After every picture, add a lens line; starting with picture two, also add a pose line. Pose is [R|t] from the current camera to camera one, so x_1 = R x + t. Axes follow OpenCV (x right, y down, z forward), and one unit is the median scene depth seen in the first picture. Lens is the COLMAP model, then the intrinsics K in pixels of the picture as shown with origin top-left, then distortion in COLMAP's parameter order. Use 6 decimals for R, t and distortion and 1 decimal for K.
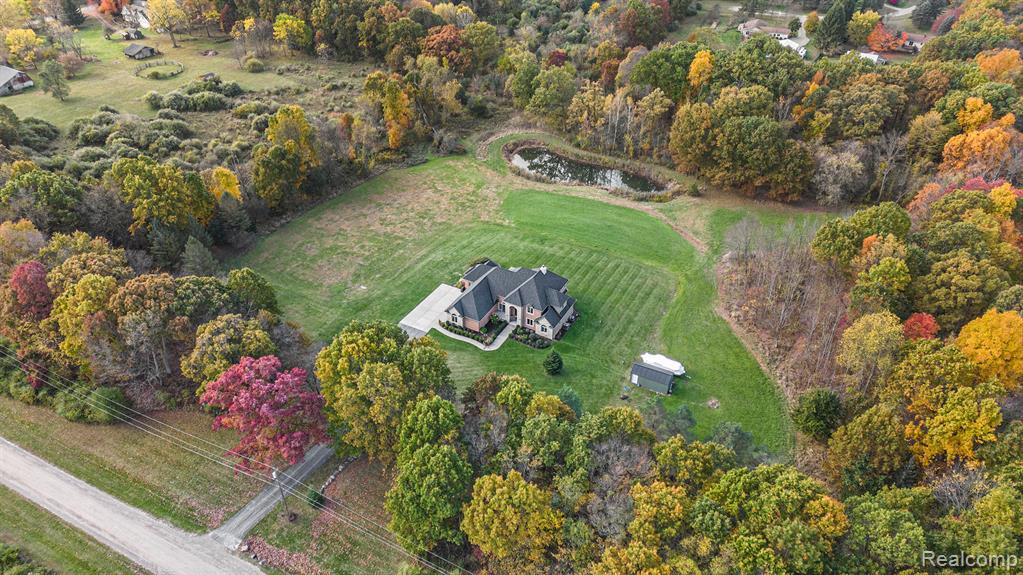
lens RADIAL K [[700.3, 0, 511.5], [0, 700.3, 286.9], [0, 0, 1]] dist [0.042650, -0.005715]
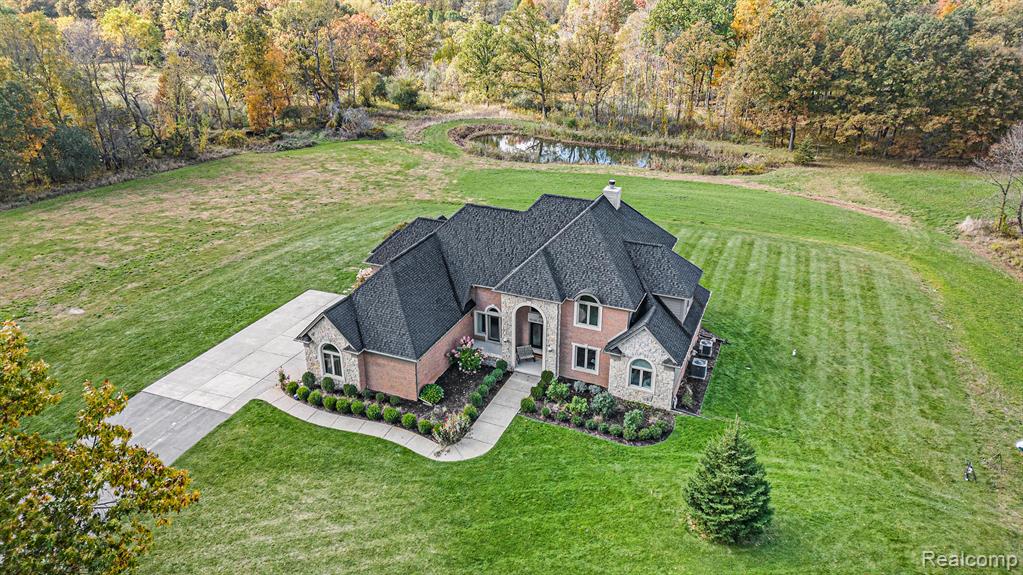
lens RADIAL K [[700.3, 0, 514.8], [0, 700.3, 287.0], [0, 0, 1]] dist [0.042650, -0.005715]
pose [[0.994359, -0.042504, 0.097183, -0.032022], [0.060415, 0.980013, -0.189540, 0.074946], [-0.087185, 0.194342, 0.977052, 0.697706]]
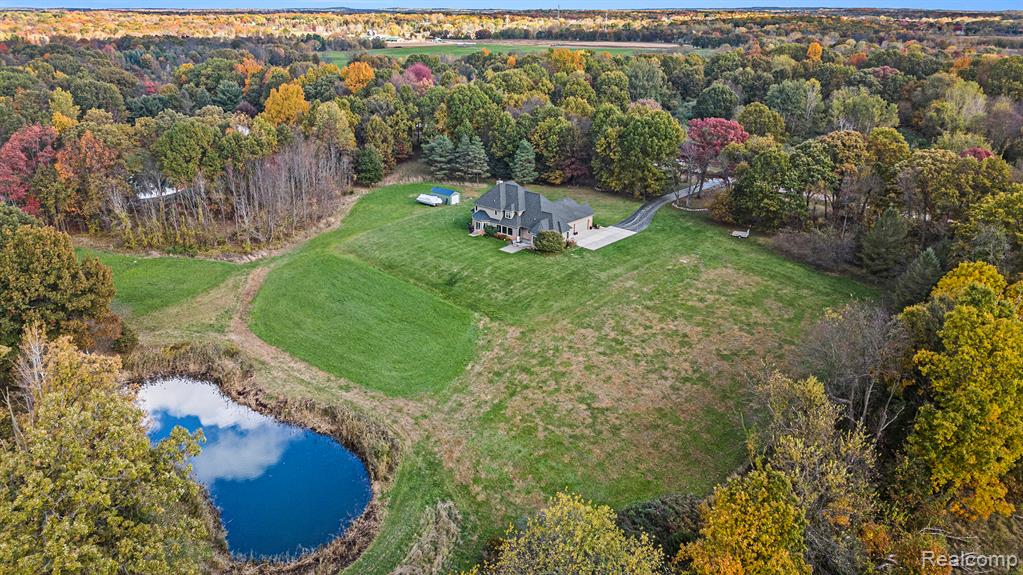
lens RADIAL K [[700.3, 0, 504.3], [0, 700.3, 366.5], [0, 0, 1]] dist [0.042650, -0.005715]
pose [[-0.972154, -0.111727, 0.205992, -0.205578], [0.130866, 0.470354, 0.872721, -0.798530], [-0.194396, 0.875377, -0.442635, 1.686471]]
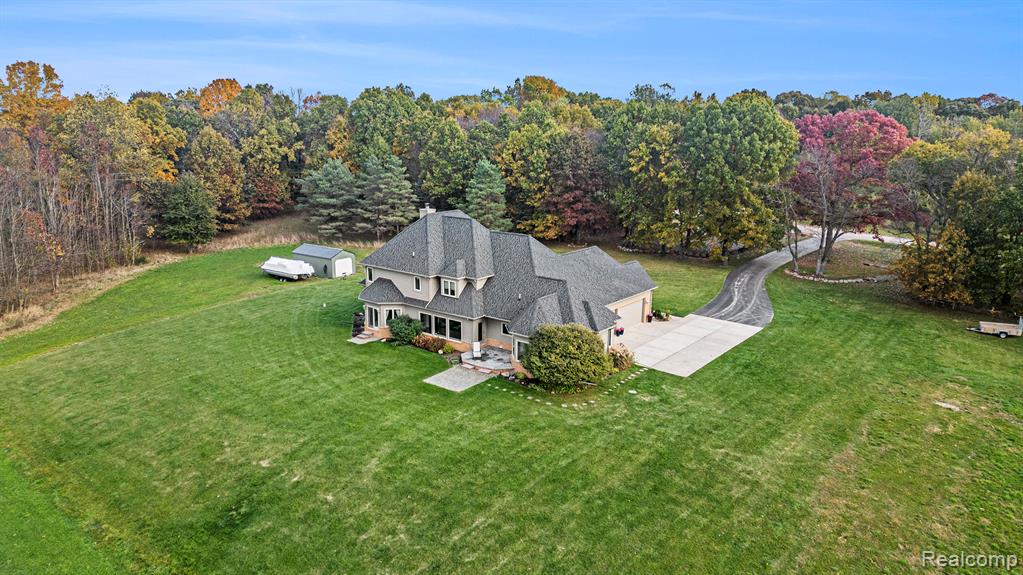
lens RADIAL K [[700.3, 0, 511.8], [0, 700.3, 288.6], [0, 0, 1]] dist [0.042650, -0.005715]
pose [[-0.986804, -0.044600, 0.155653, -0.072277], [0.086067, 0.669774, 0.737561, -0.298499], [-0.137148, 0.741225, -0.657097, 1.295078]]
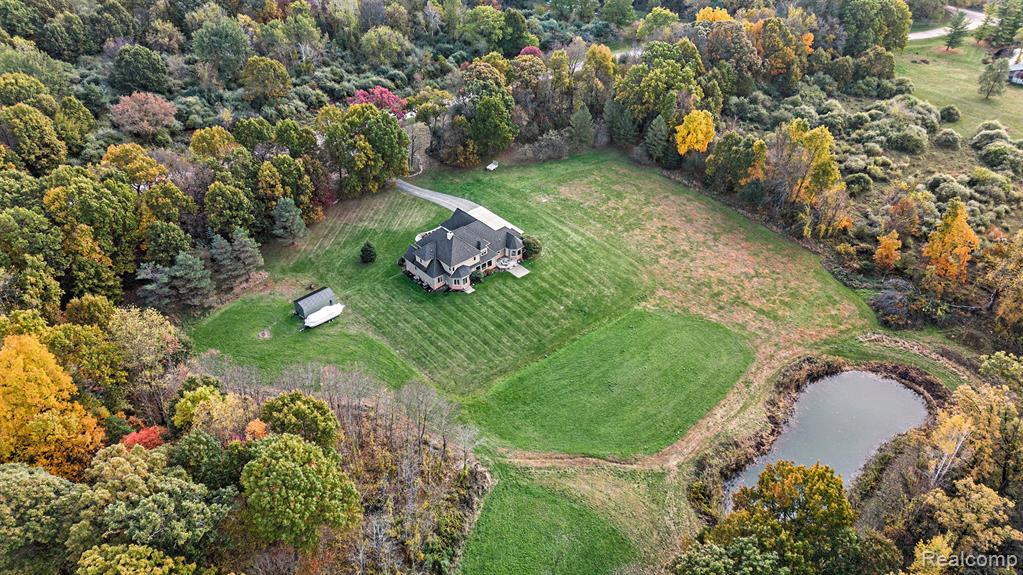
lens RADIAL K [[700.3, 0, 512.9], [0, 700.3, 288.2], [0, 0, 1]] dist [0.042650, -0.005715]
pose [[-0.325172, 0.571030, -0.753783, 0.839024], [-0.548465, 0.535459, 0.642238, -0.700561], [0.770357, 0.622261, 0.139074, 0.967456]]
